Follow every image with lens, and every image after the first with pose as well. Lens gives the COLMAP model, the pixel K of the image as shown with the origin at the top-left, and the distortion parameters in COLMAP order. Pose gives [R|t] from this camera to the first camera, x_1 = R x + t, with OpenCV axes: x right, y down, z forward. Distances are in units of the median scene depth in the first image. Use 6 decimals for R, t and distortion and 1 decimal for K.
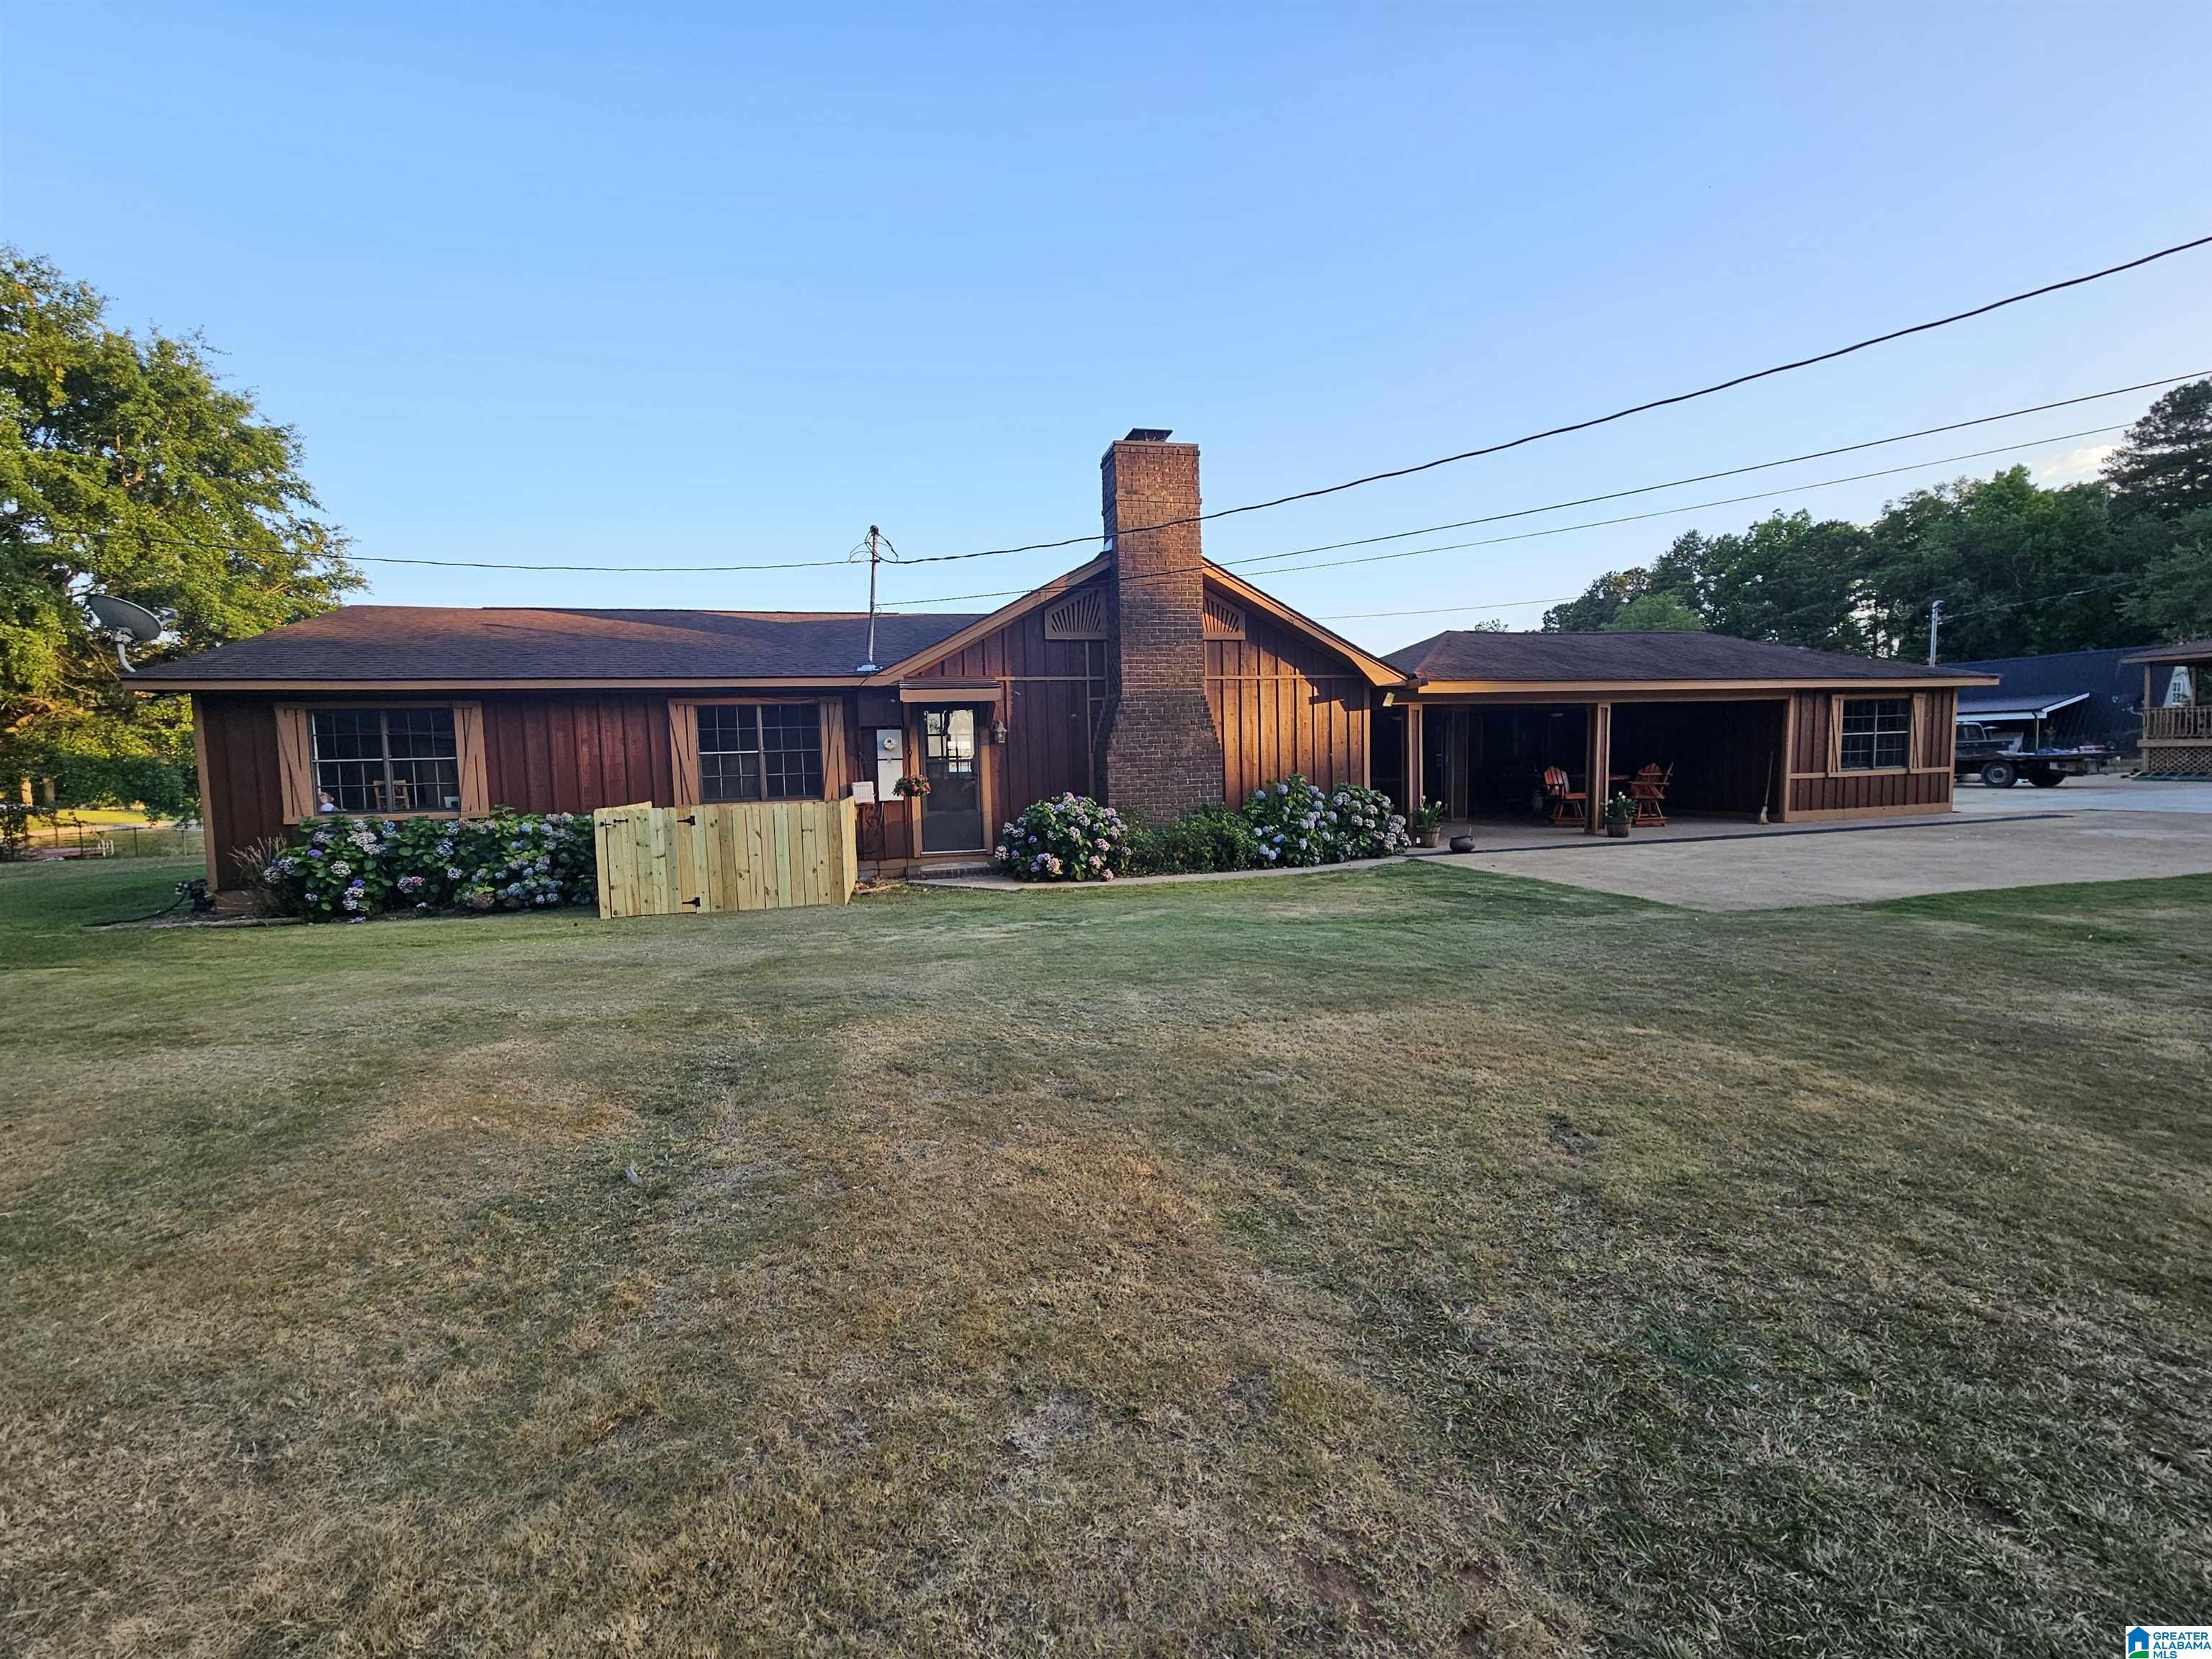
lens RADIAL K [[899.4, 0, 1099.7], [0, 899.4, 826.5], [0, 0, 1]] dist [0.001836, -0.001220]
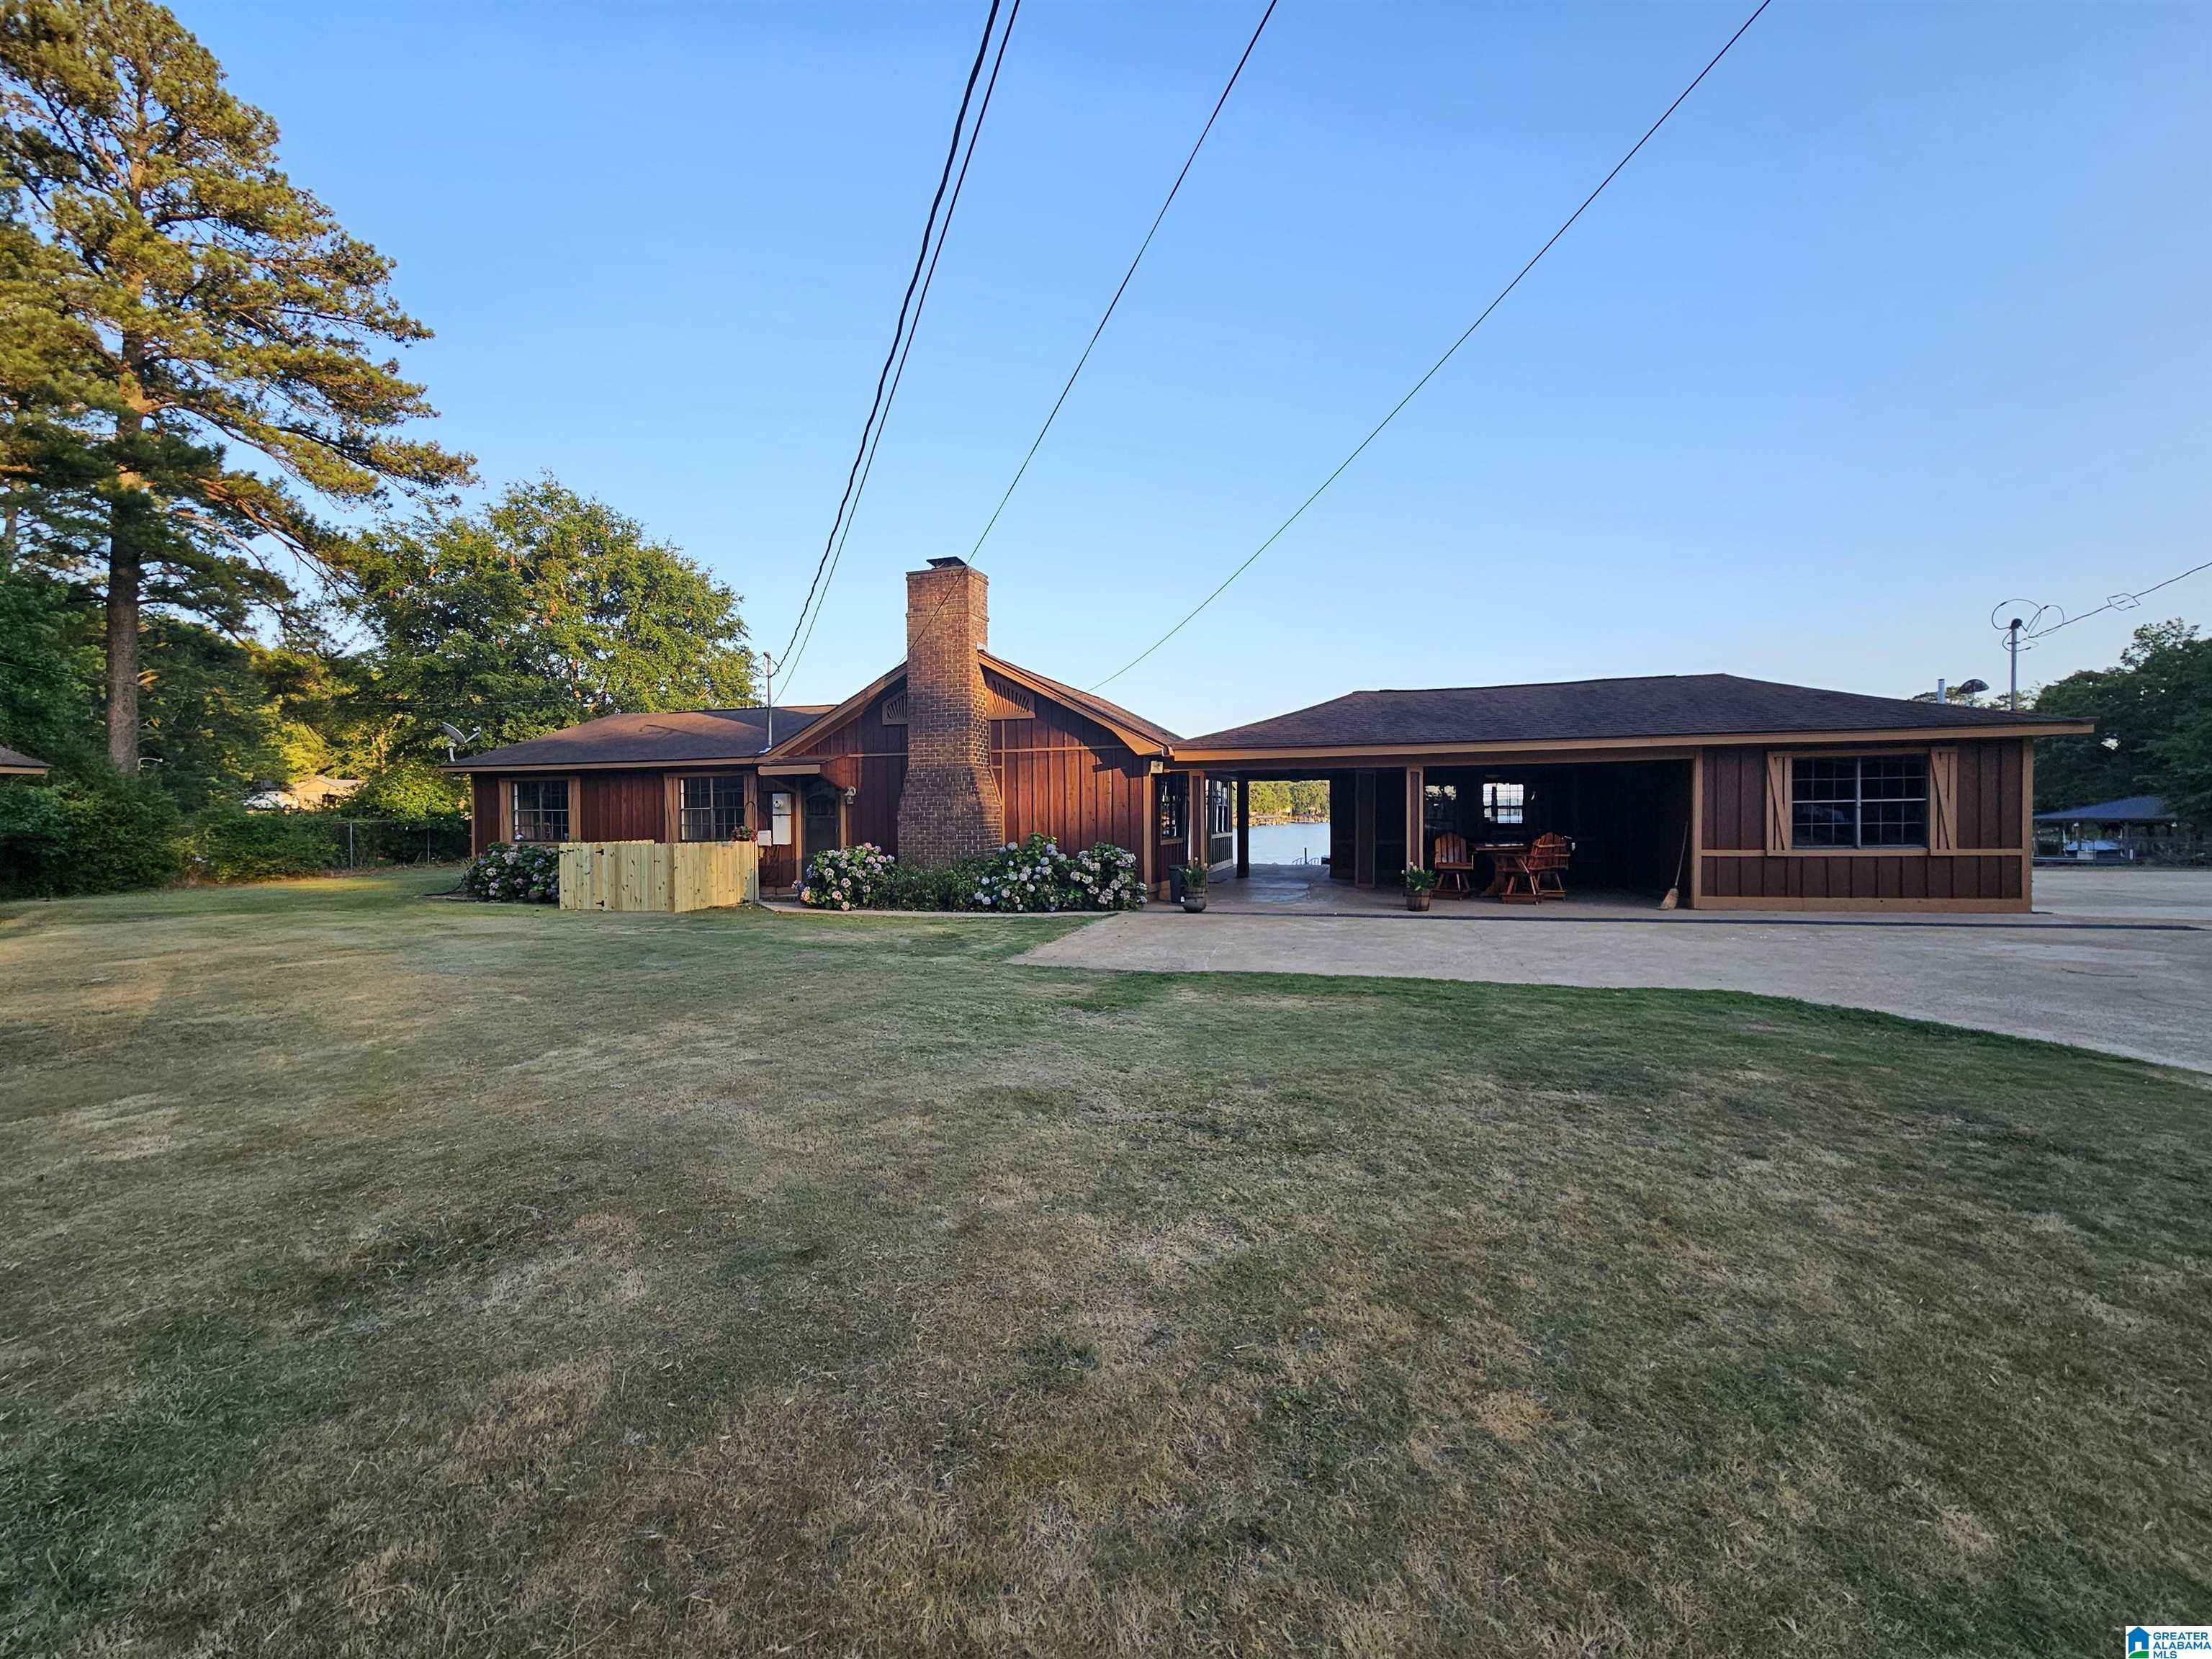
lens RADIAL K [[899.4, 0, 1106.9], [0, 899.4, 821.8], [0, 0, 1]] dist [0.001836, -0.001220]
pose [[0.870223, 0.020993, -0.492210, 0.700037], [-0.049570, 0.997753, -0.045085, -0.020526], [0.490157, 0.063633, 0.869308, 0.028279]]
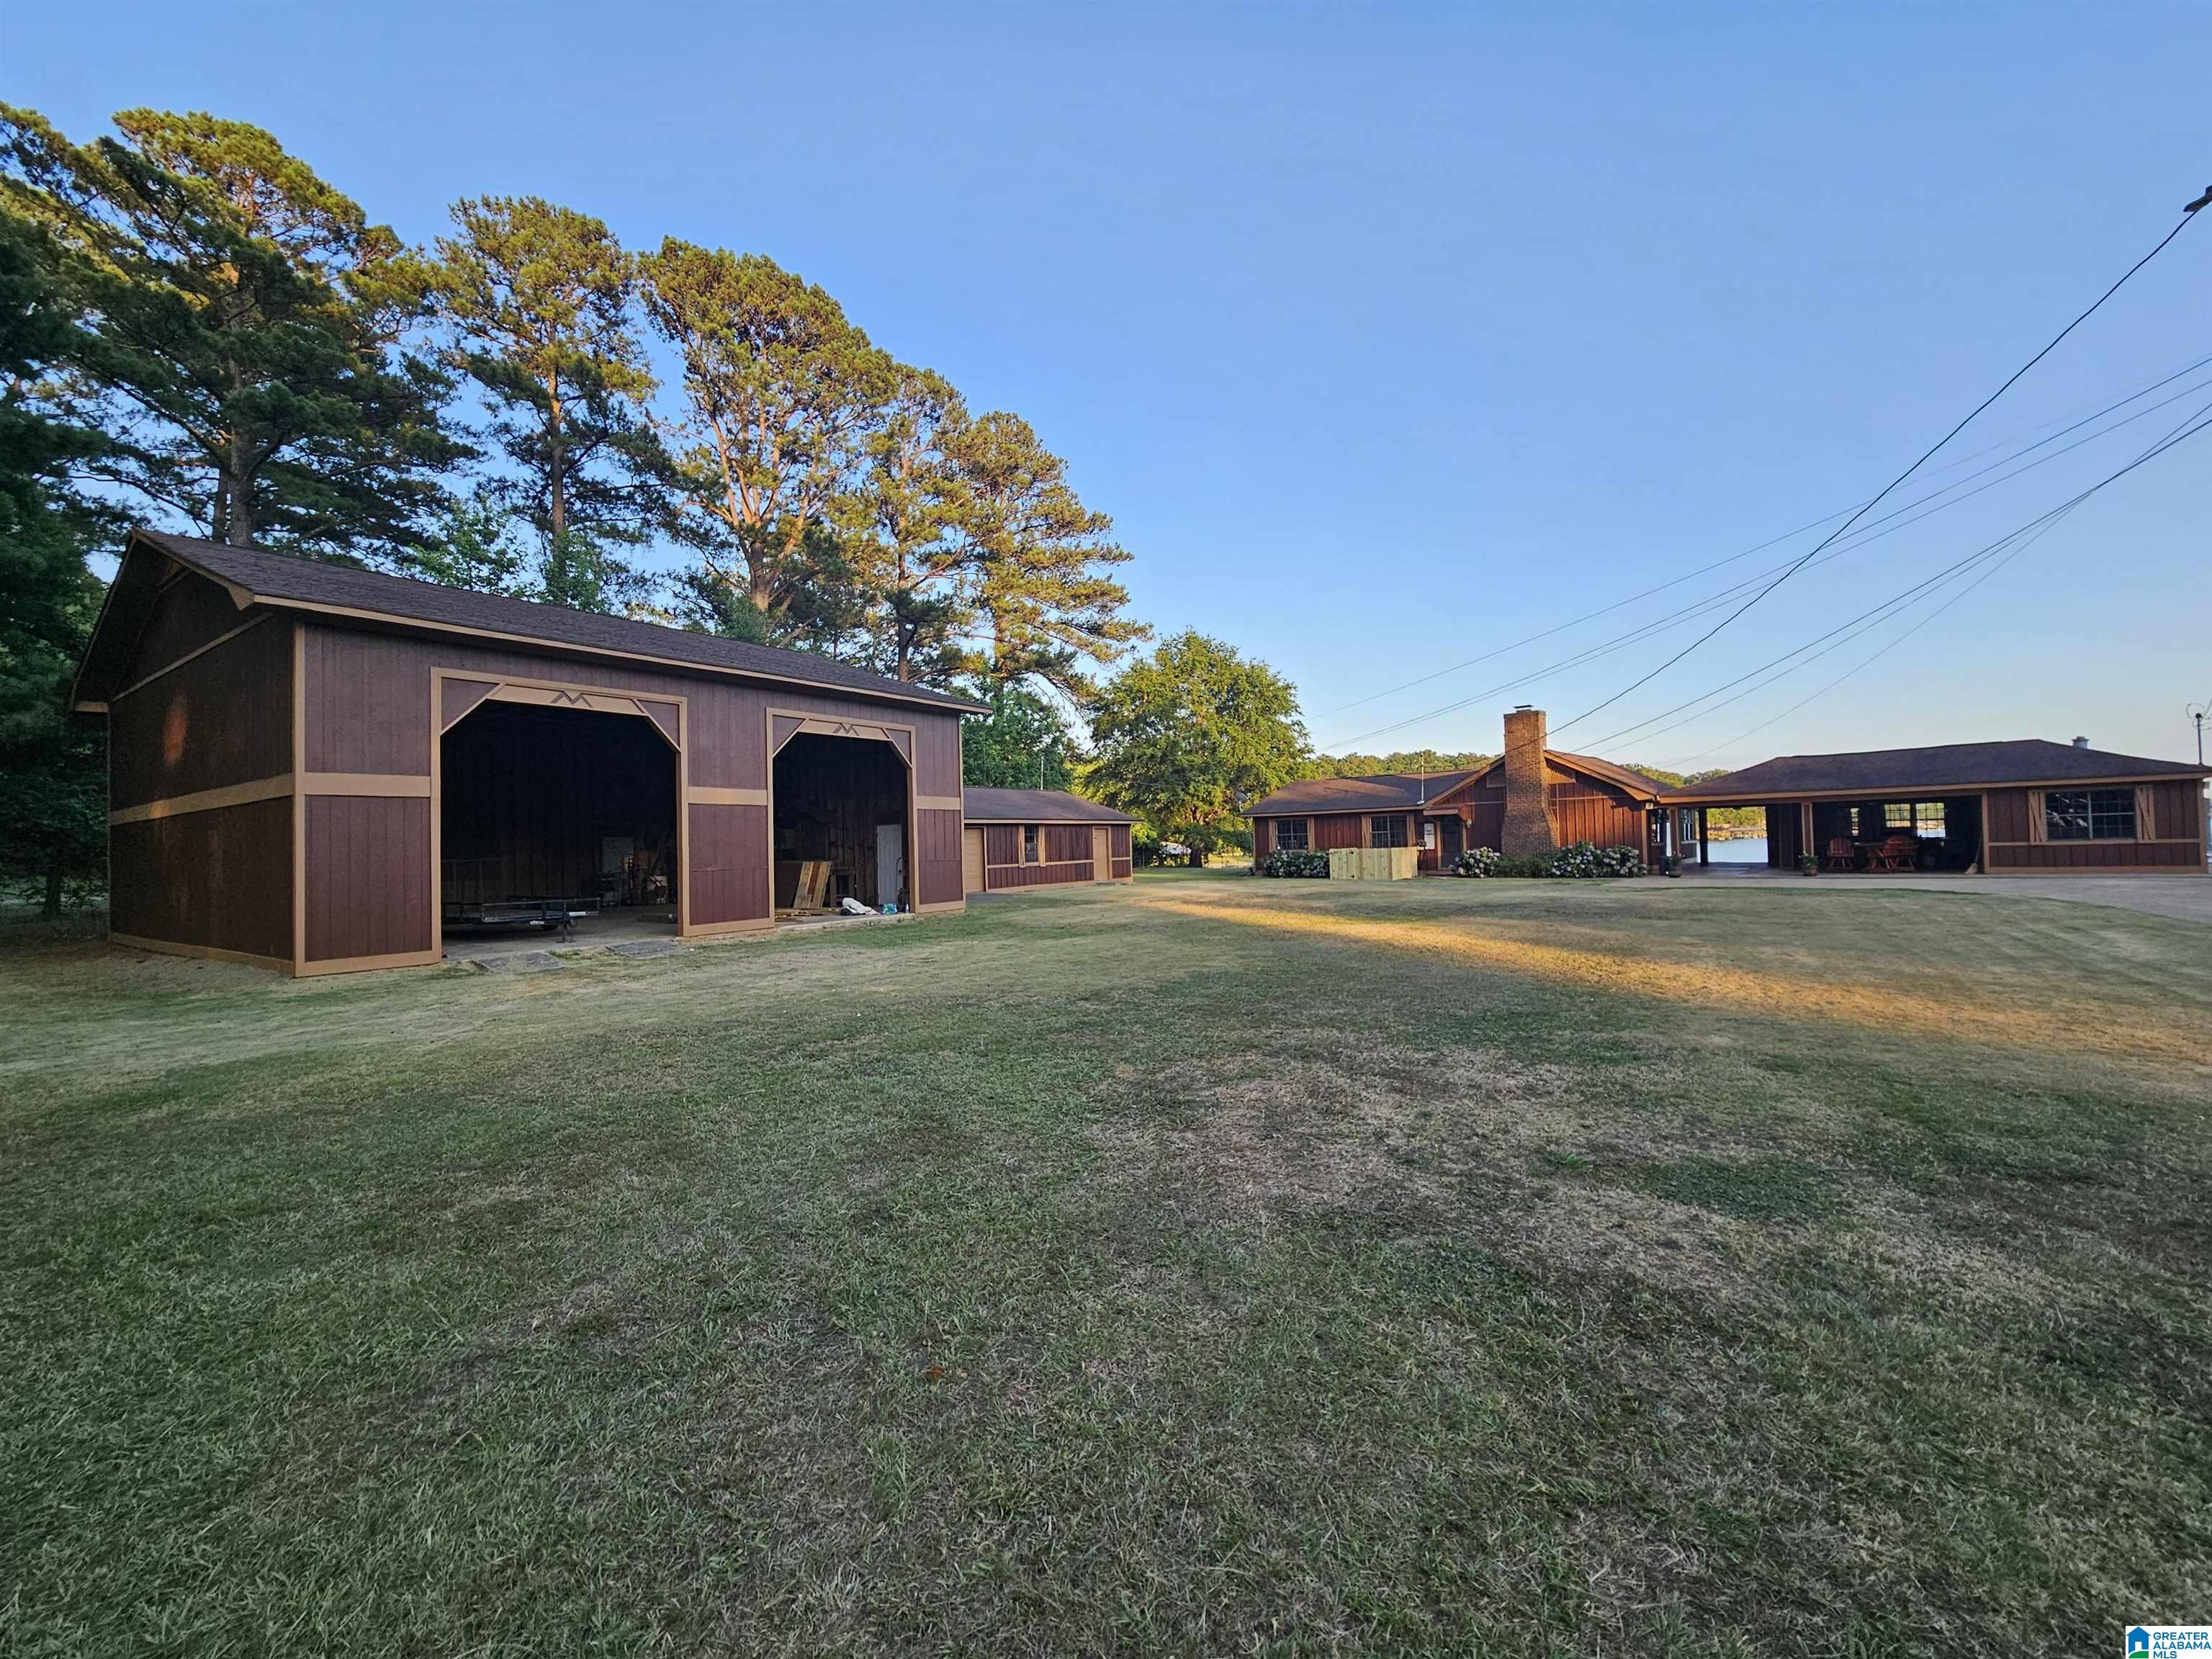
lens RADIAL K [[899.4, 0, 1112.7], [0, 899.4, 818.4], [0, 0, 1]] dist [0.001836, -0.001220]
pose [[0.578436, -0.012309, -0.815635, 1.156033], [-0.048855, 0.997568, -0.049702, 0.049458], [0.814263, 0.068597, 0.576428, -1.105194]]
